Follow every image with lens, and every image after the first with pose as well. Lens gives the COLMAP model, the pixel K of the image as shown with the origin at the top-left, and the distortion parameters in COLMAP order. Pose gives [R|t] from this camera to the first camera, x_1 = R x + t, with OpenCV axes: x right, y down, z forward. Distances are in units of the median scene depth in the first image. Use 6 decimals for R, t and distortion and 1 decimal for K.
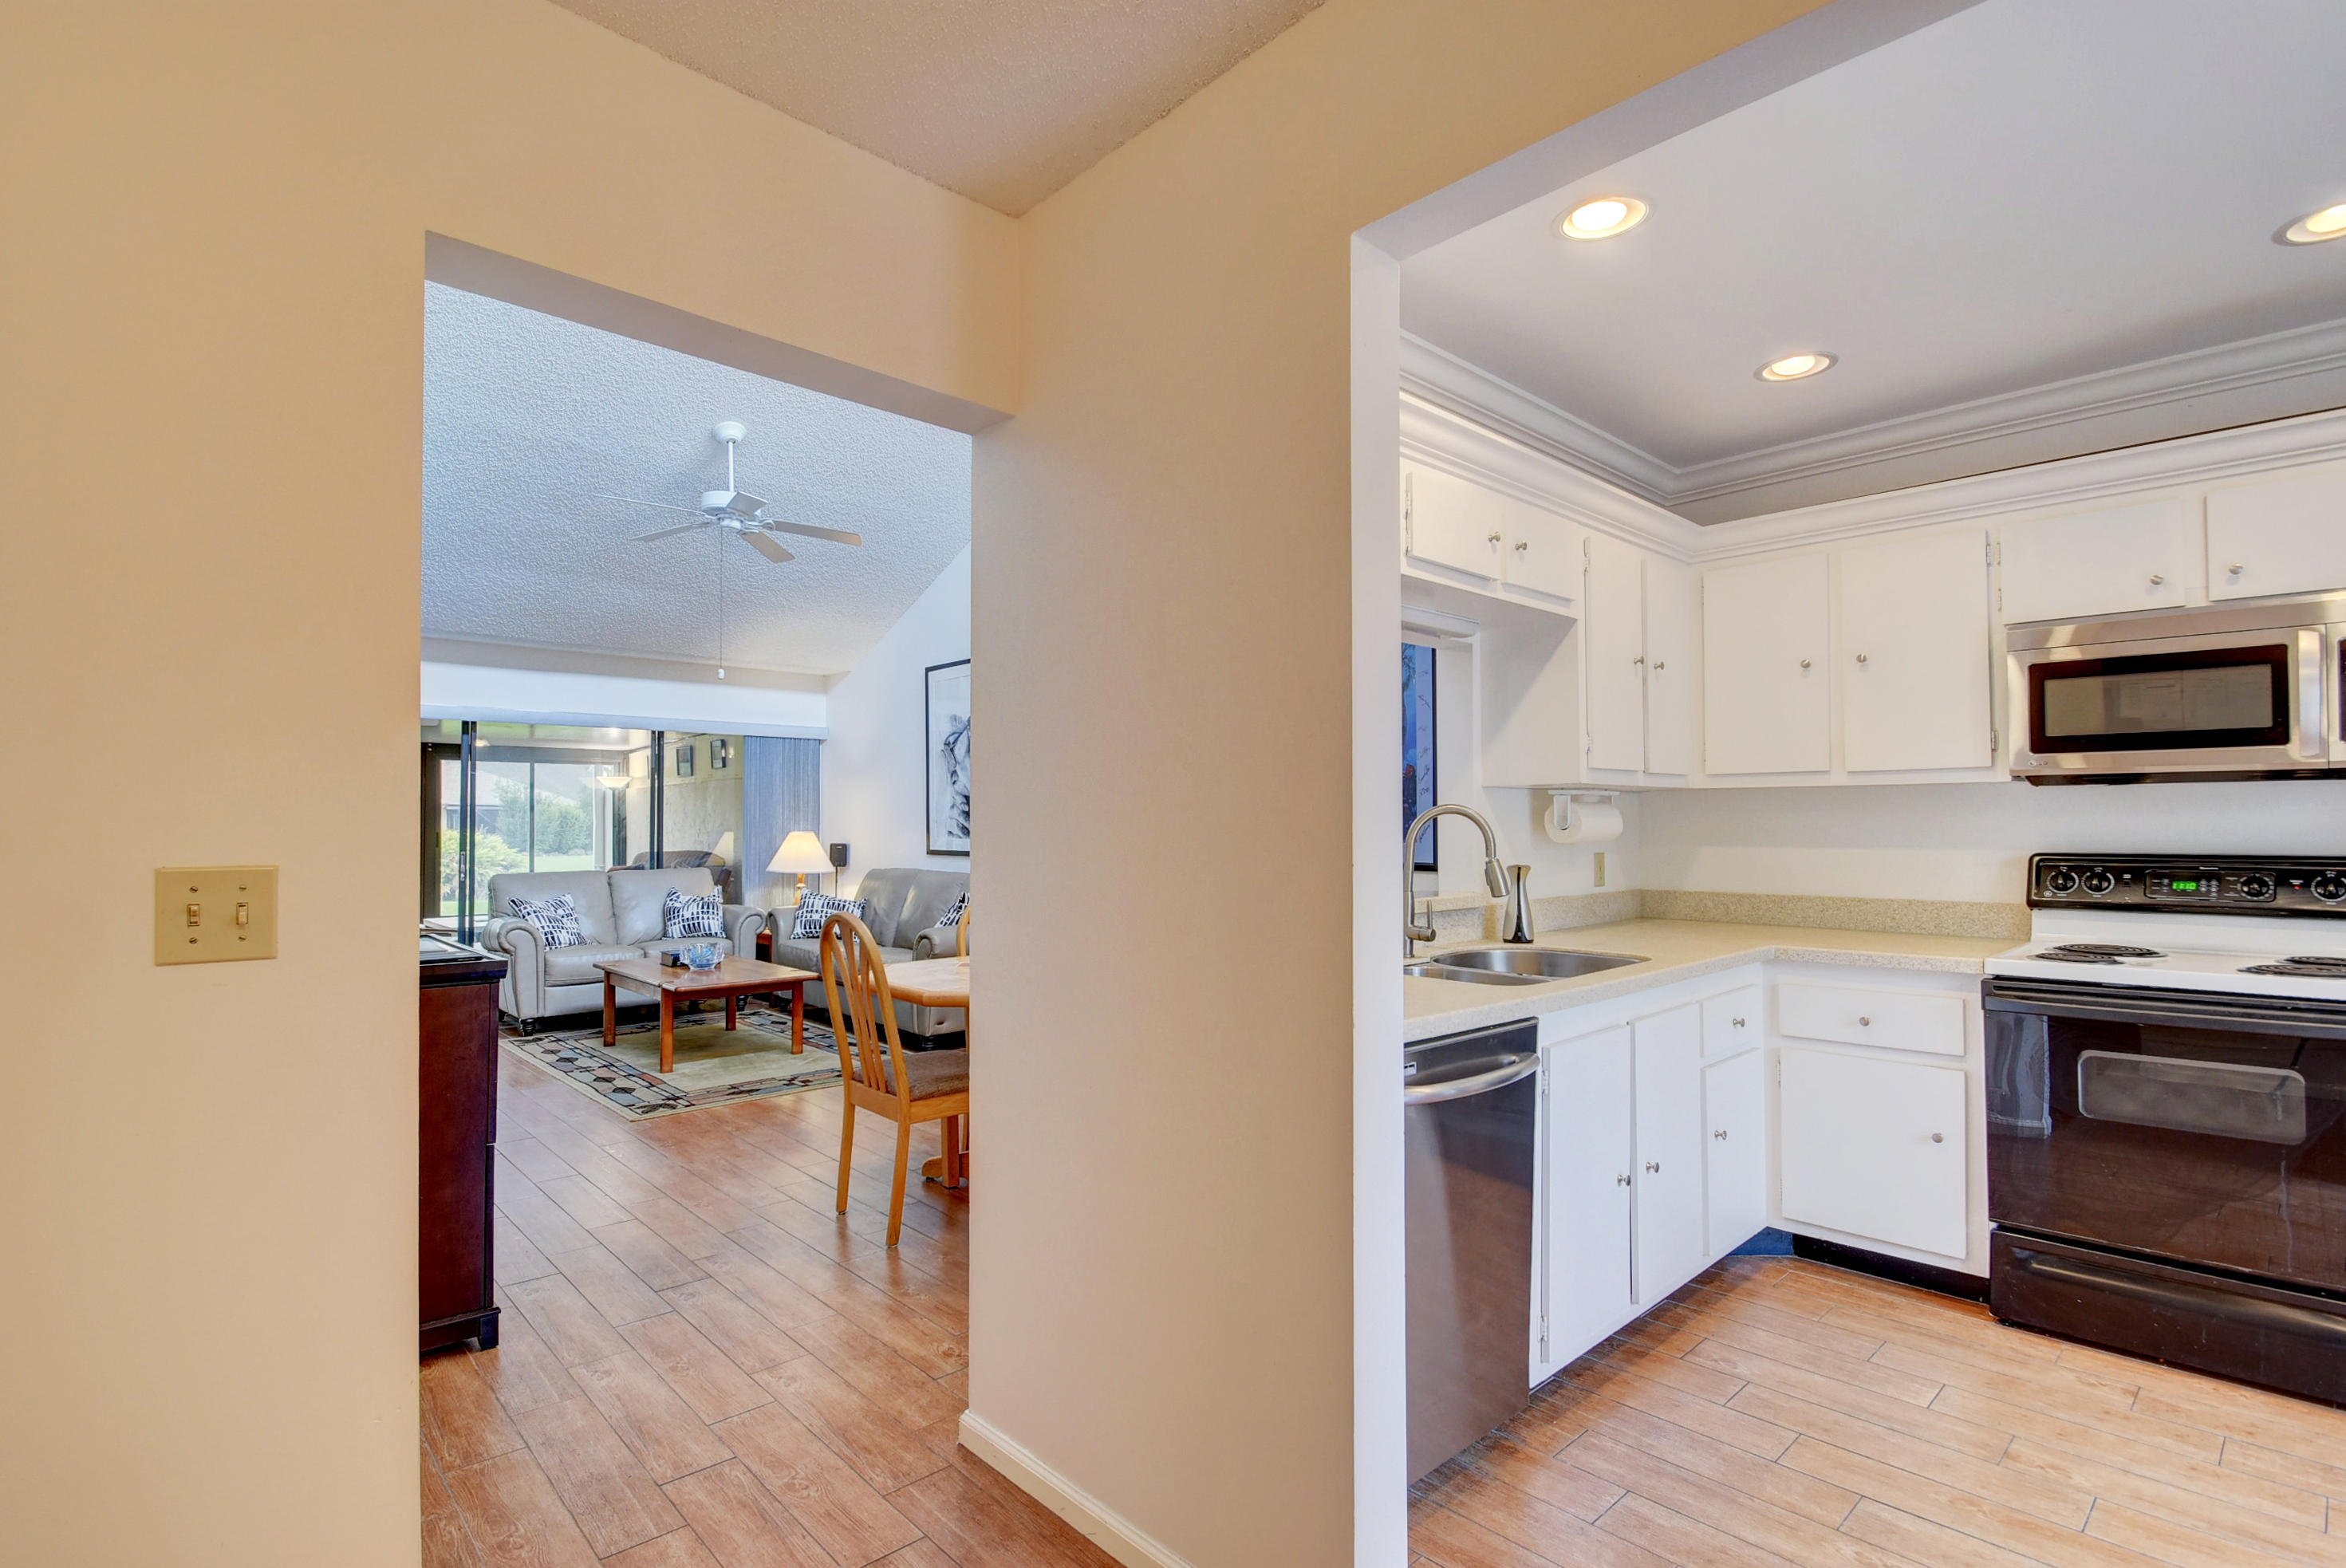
lens RADIAL K [[1106.4, 0, 1128.4], [0, 1106.4, 801.3], [0, 0, 1]] dist [0.001787, -0.013080]
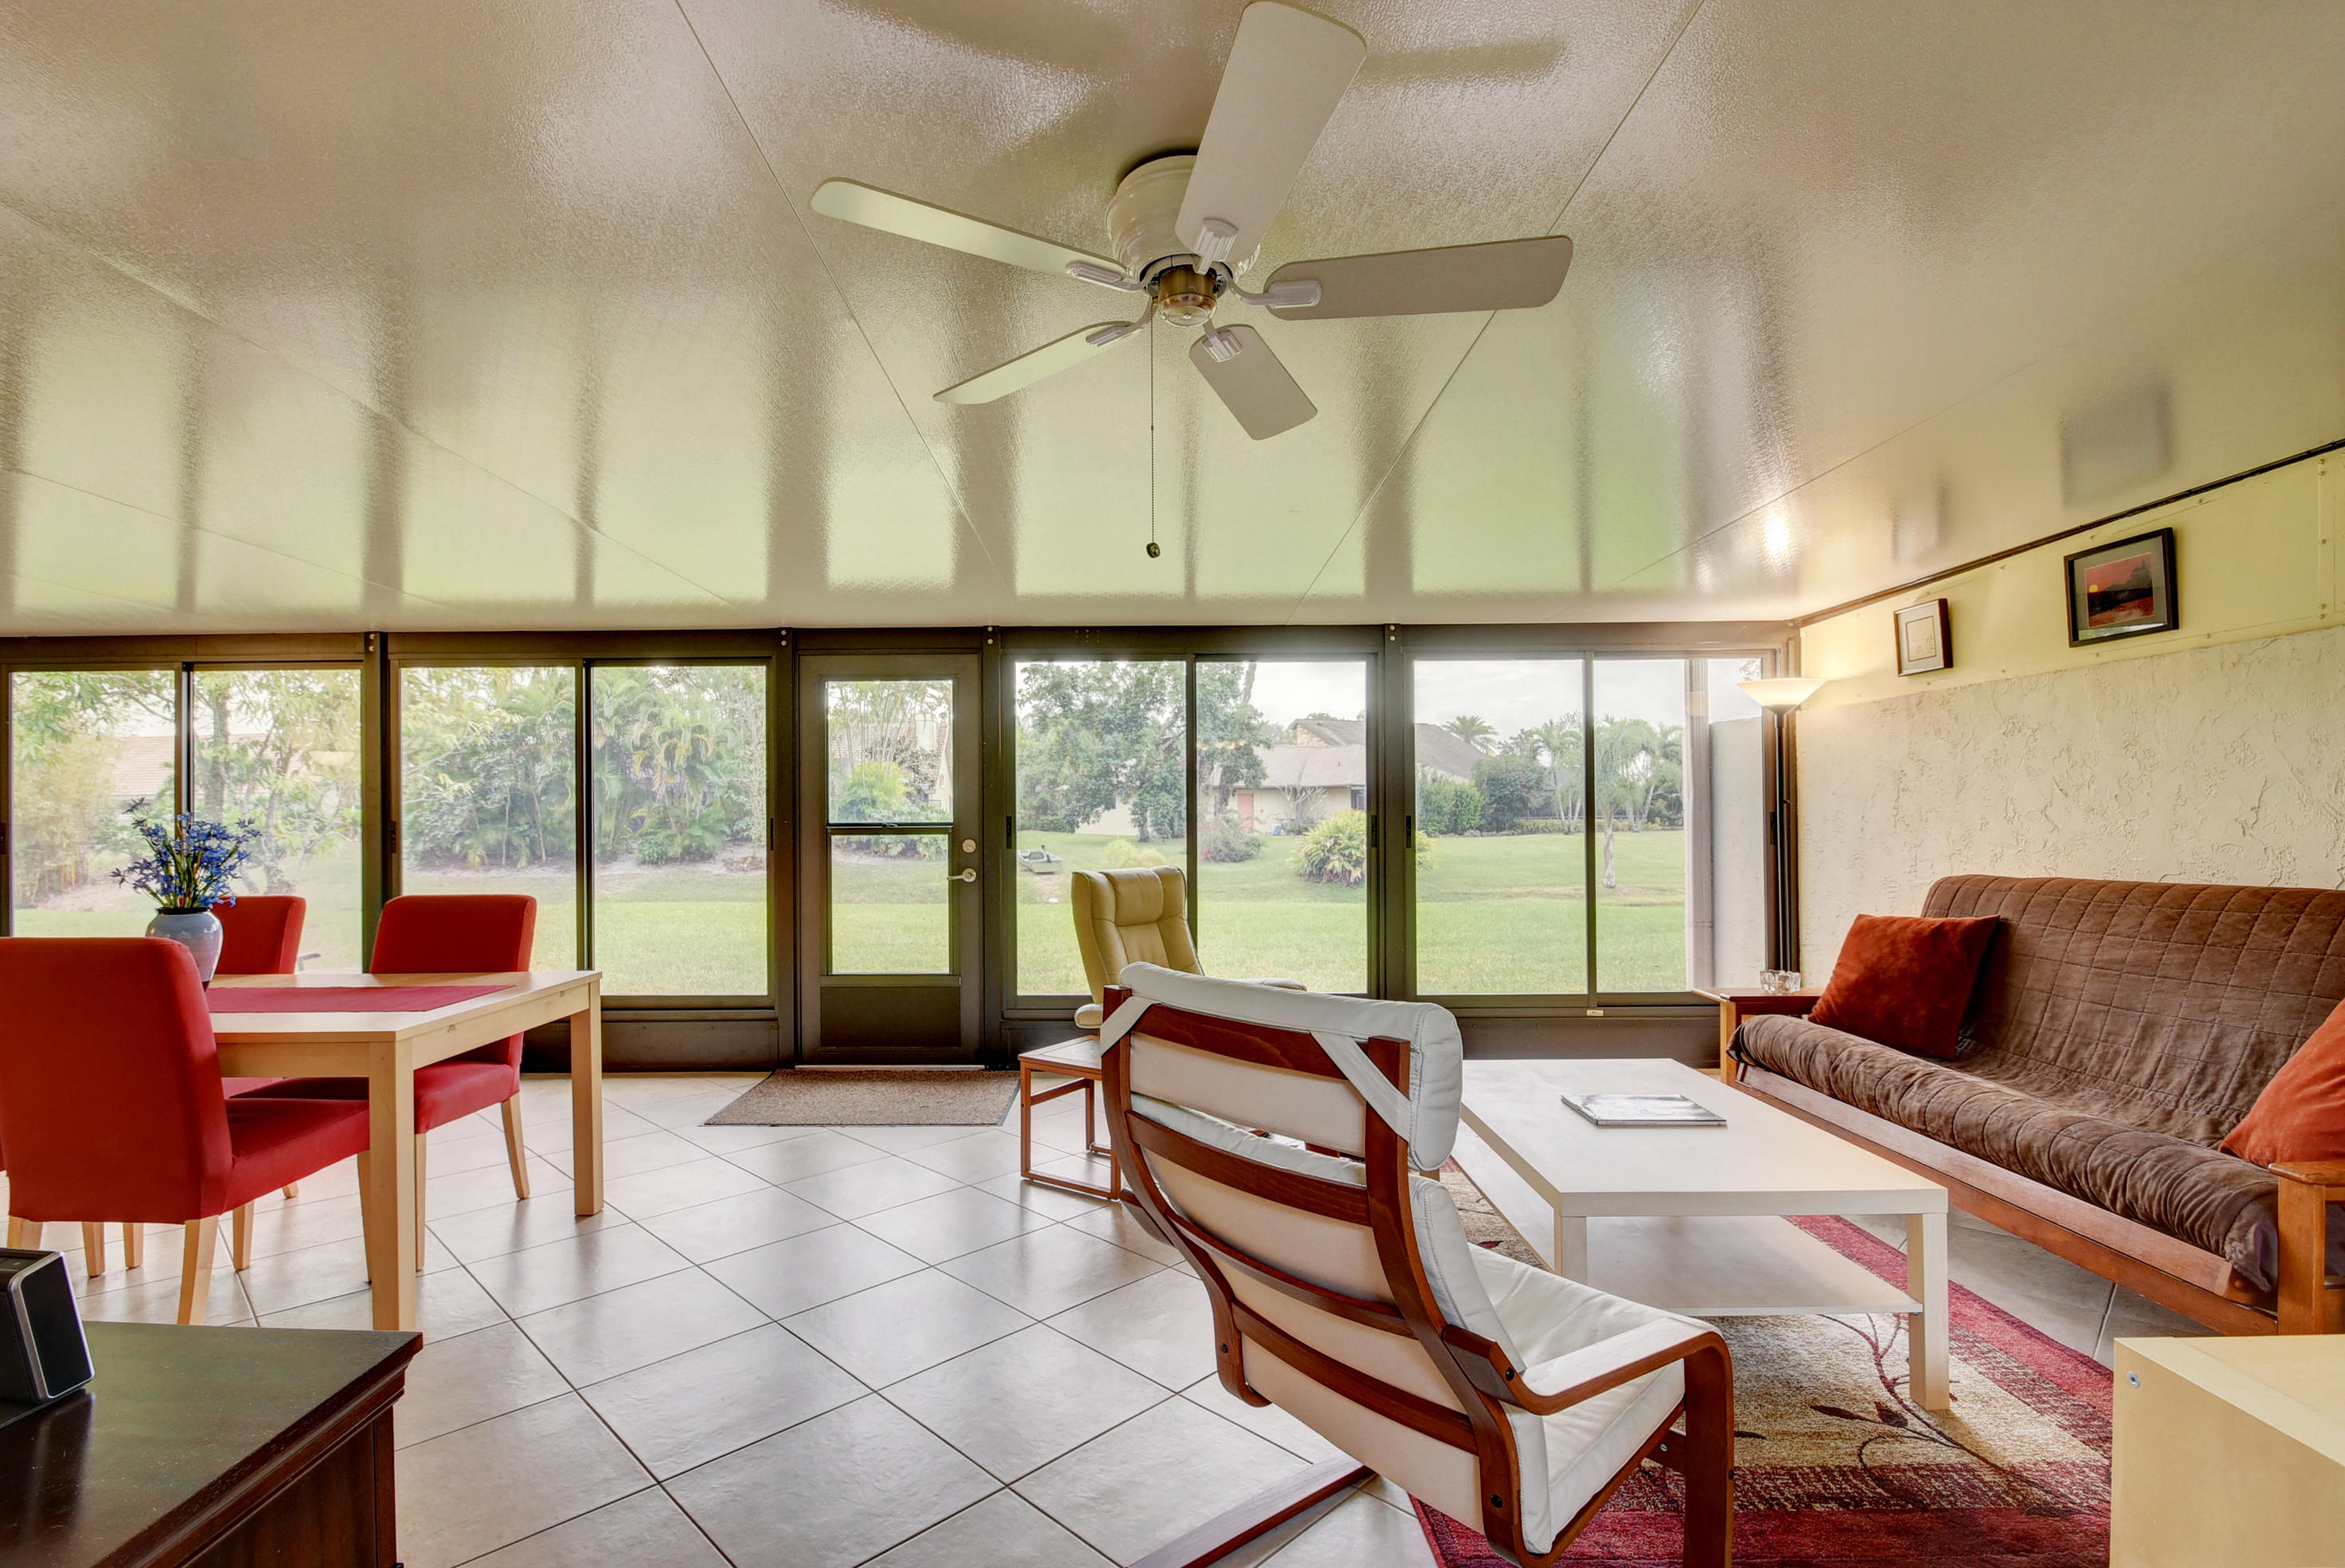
lens RADIAL K [[1106.1, 0, 1128.0], [0, 1106.1, 801.3], [0, 0, 1]] dist [0.001787, -0.013080]
pose [[0.734495, -0.007632, -0.678571, -1.271190], [0.020025, 0.999745, 0.010432, 0.047702], [0.678319, -0.021251, 0.734460, 1.862432]]
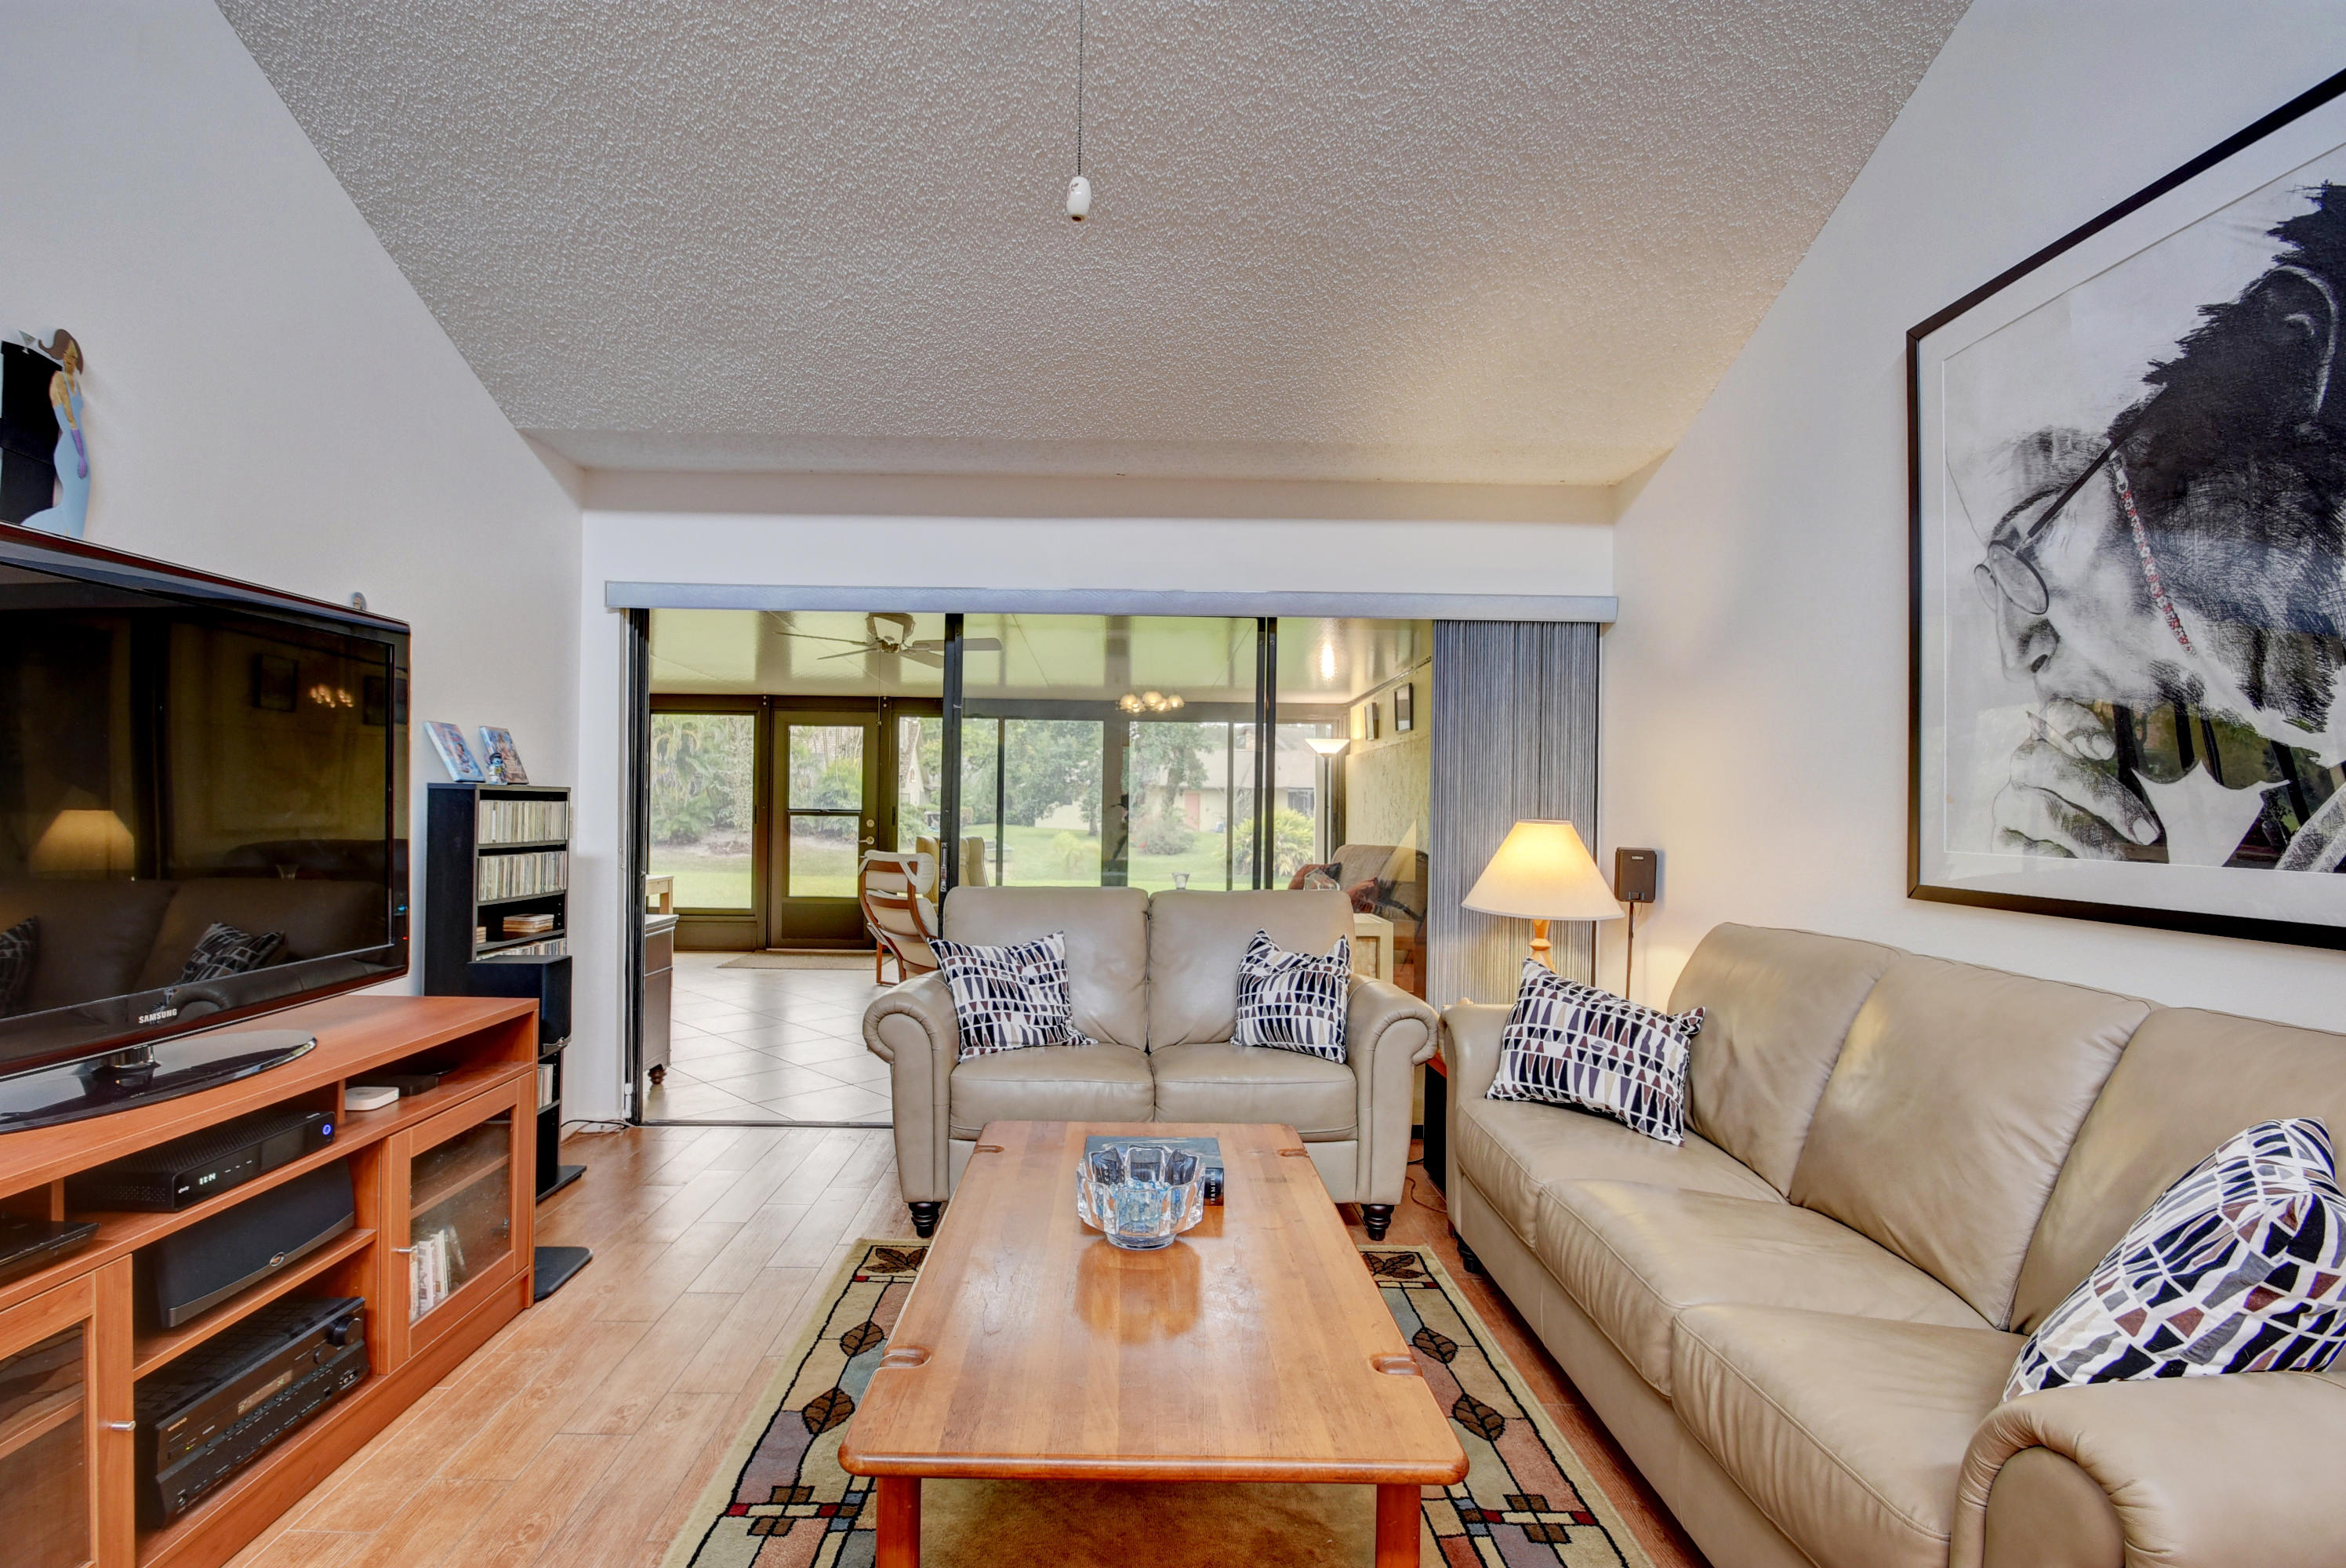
lens RADIAL K [[1085.7, 0, 1124.8], [0, 1085.7, 802.0], [0, 0, 1]] dist [-0.000541, 0.000220]
pose [[0.747358, 0.010057, -0.664345, -0.307789], [-0.001023, 0.999902, 0.013985, 0.032868], [0.664421, -0.009773, 0.747295, 1.309280]]
